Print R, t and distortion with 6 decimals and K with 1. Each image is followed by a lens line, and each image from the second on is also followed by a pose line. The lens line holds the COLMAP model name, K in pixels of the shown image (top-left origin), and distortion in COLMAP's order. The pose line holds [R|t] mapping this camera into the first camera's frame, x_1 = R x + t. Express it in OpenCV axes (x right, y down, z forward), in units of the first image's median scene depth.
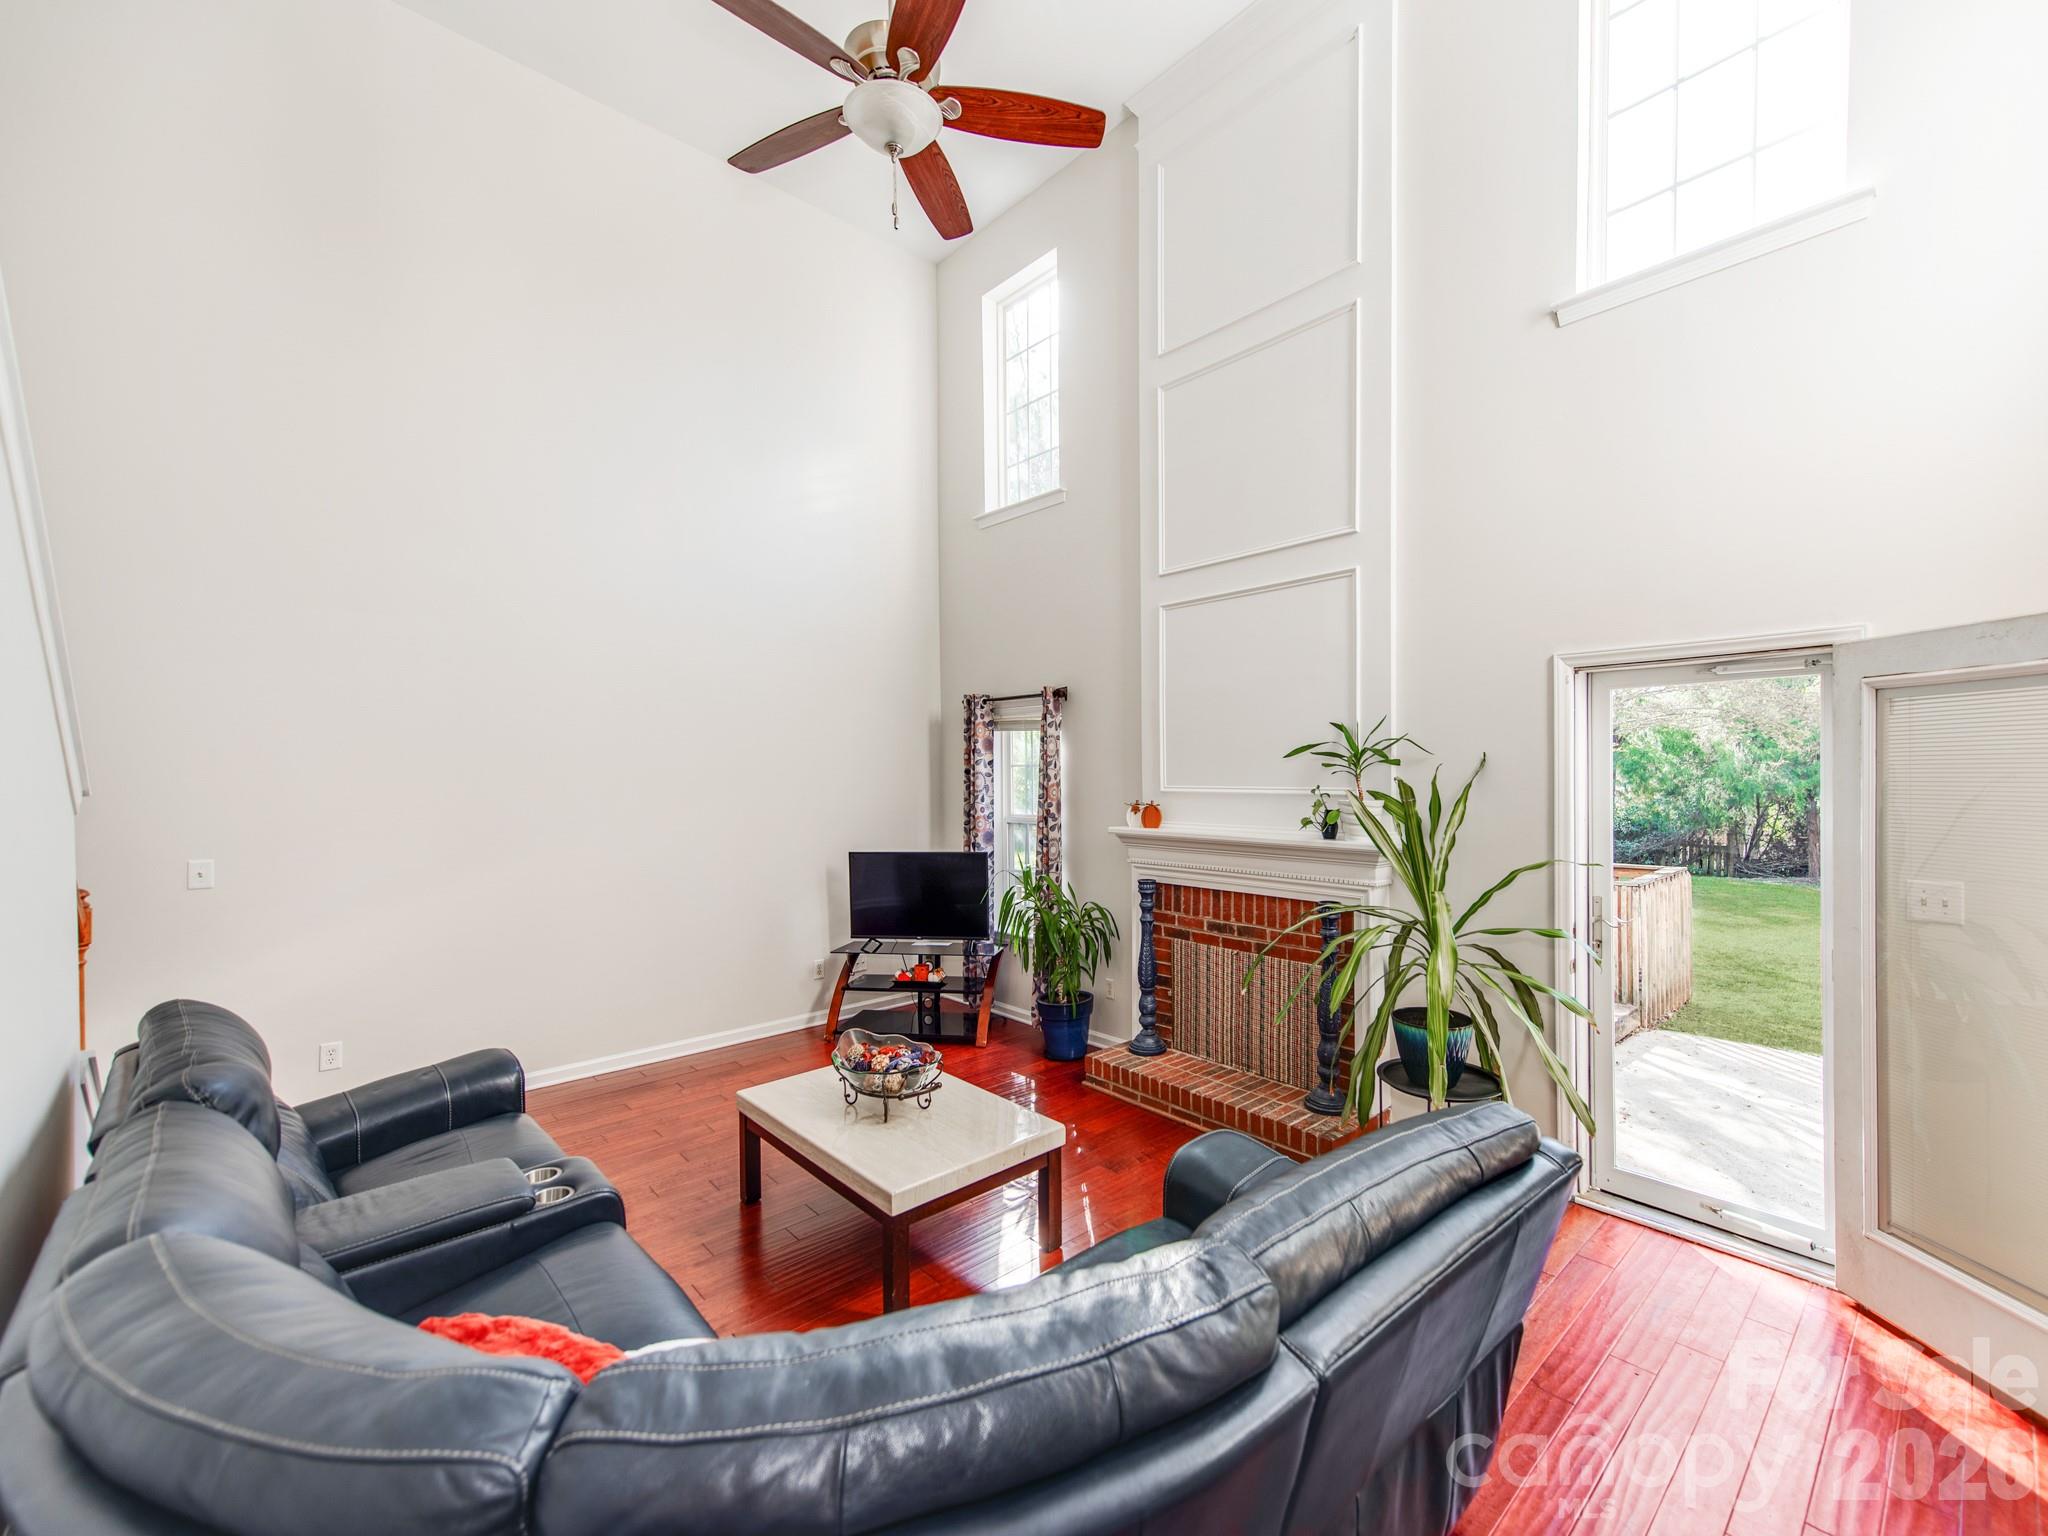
lens RADIAL K [[855.2, 0, 1047.6], [0, 855.2, 768.5], [0, 0, 1]] dist [0.022842, -0.000122]
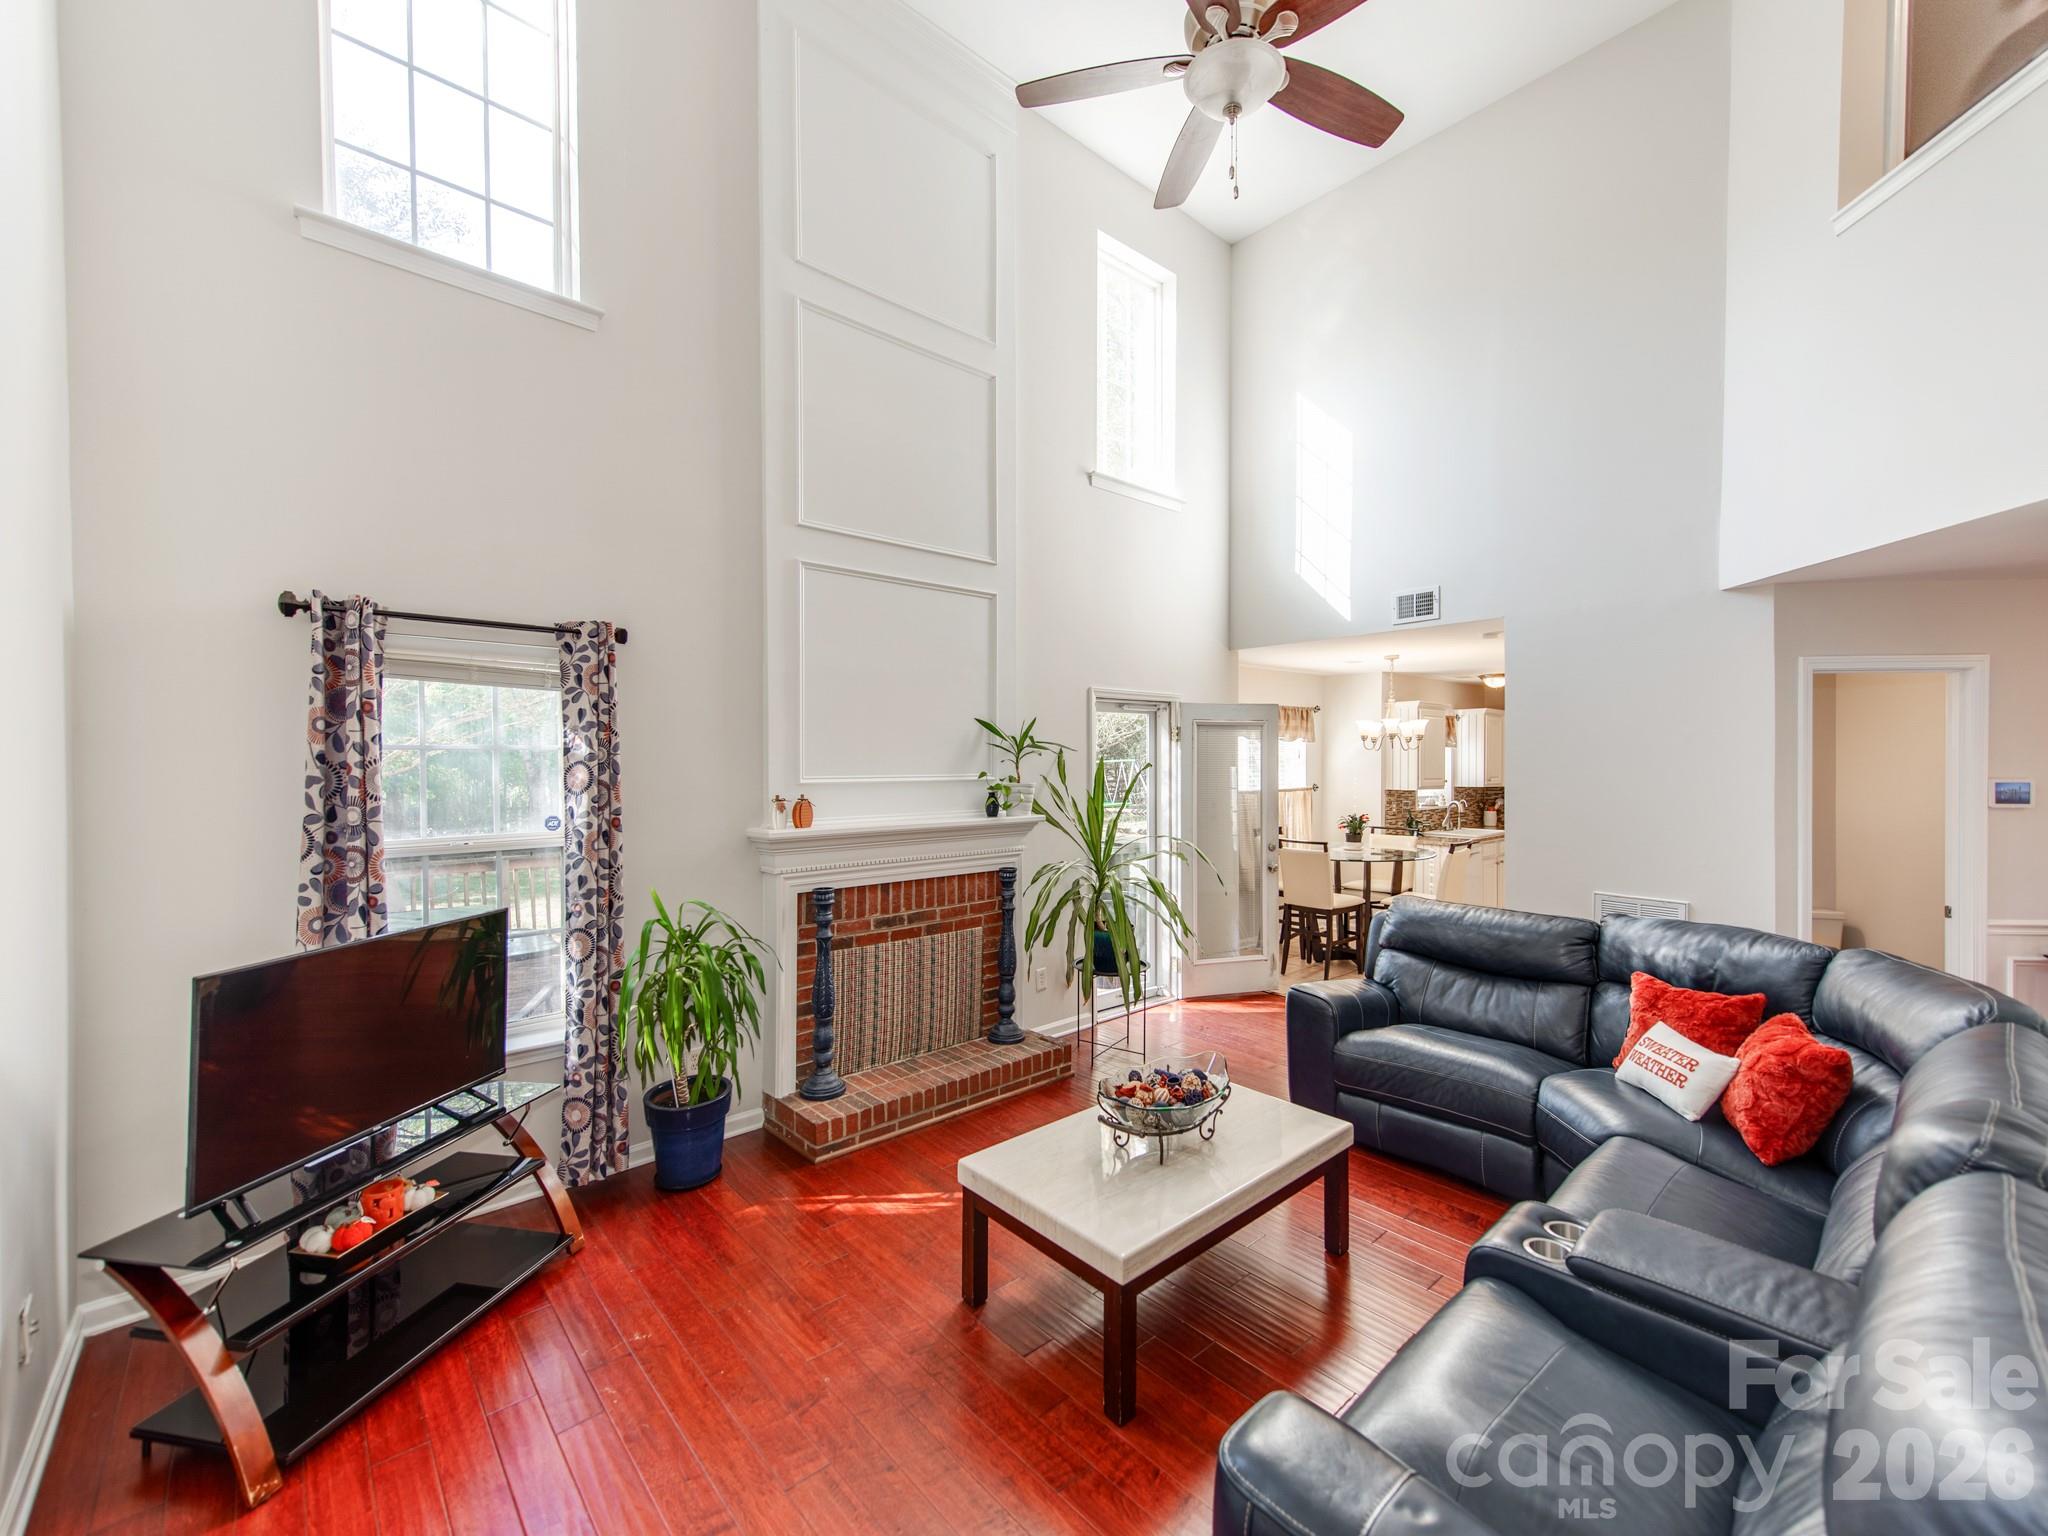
lens RADIAL K [[855.2, 0, 1047.6], [0, 855.2, 768.5], [0, 0, 1]] dist [0.022842, -0.000122]
pose [[-0.004855, 0.000466, 0.999988, -0.706570], [0.001246, 0.999999, -0.000460, 0.012997], [-0.999987, 0.001244, -0.004855, 0.765841]]
